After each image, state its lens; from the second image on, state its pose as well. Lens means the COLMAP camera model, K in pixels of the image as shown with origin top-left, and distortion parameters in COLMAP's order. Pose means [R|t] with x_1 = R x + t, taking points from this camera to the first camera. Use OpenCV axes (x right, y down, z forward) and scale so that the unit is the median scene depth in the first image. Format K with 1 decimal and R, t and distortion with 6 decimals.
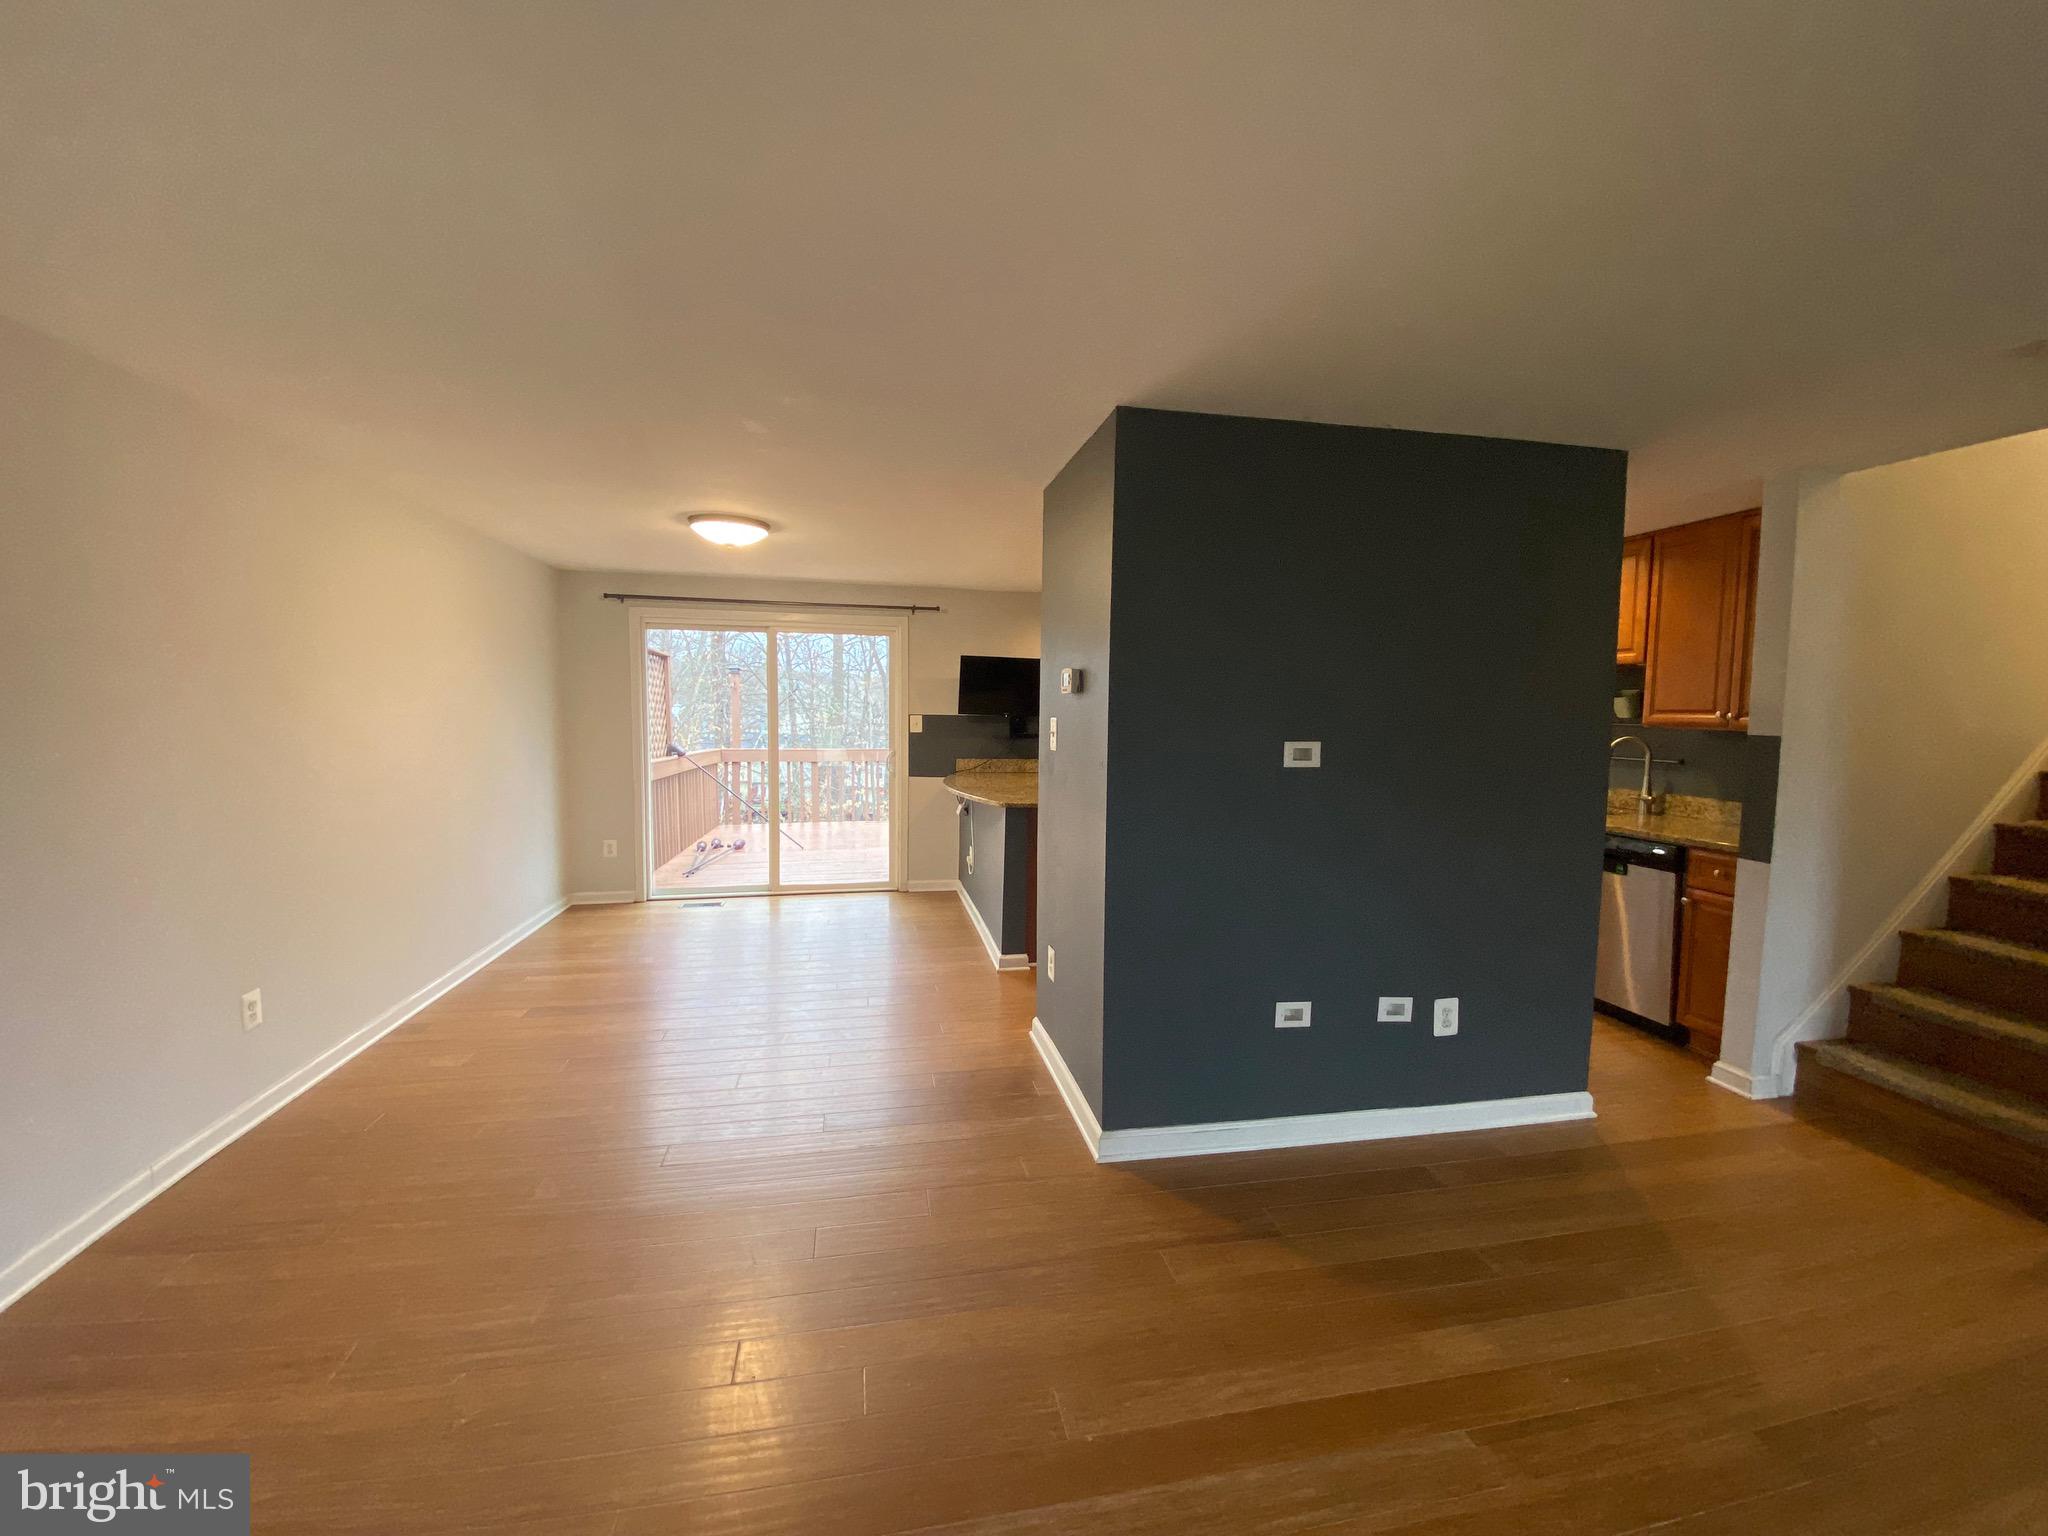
lens RADIAL K [[815.8, 0, 1020.0], [0, 815.8, 761.1], [0, 0, 1]] dist [0.028029, -0.025536]
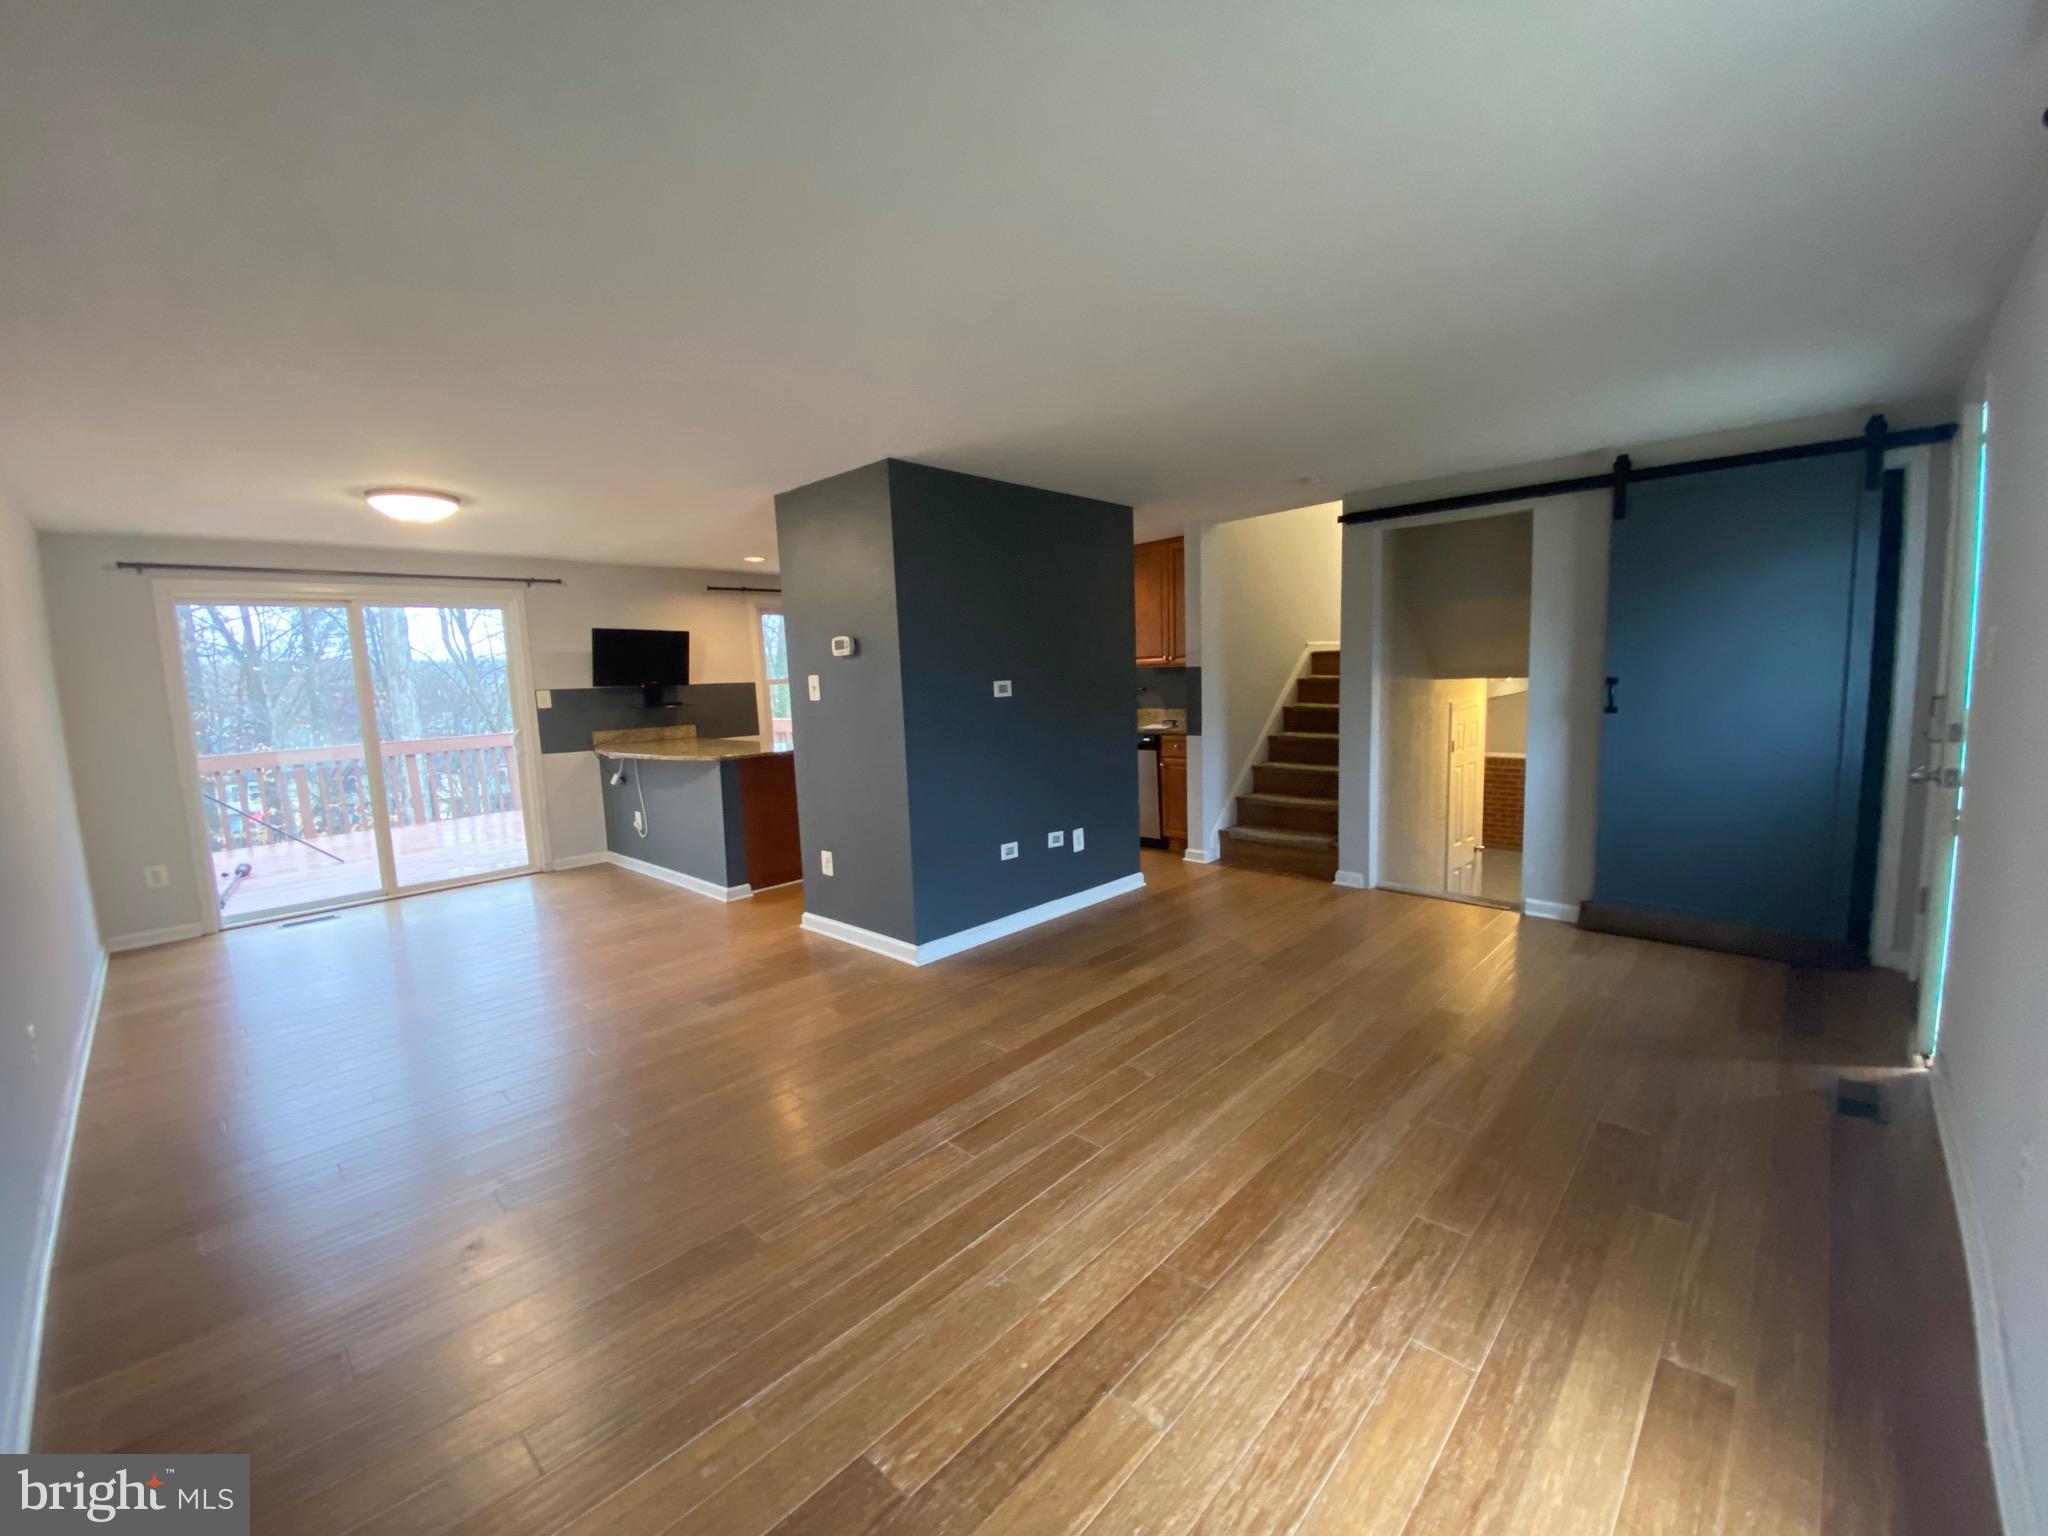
lens RADIAL K [[815.8, 0, 1020.0], [0, 815.8, 761.1], [0, 0, 1]] dist [0.028029, -0.025536]
pose [[0.818266, -0.105390, 0.565096, -0.426608], [0.085888, 0.994430, 0.061095, 0.031814], [-0.568388, -0.001457, 0.822760, -0.258394]]
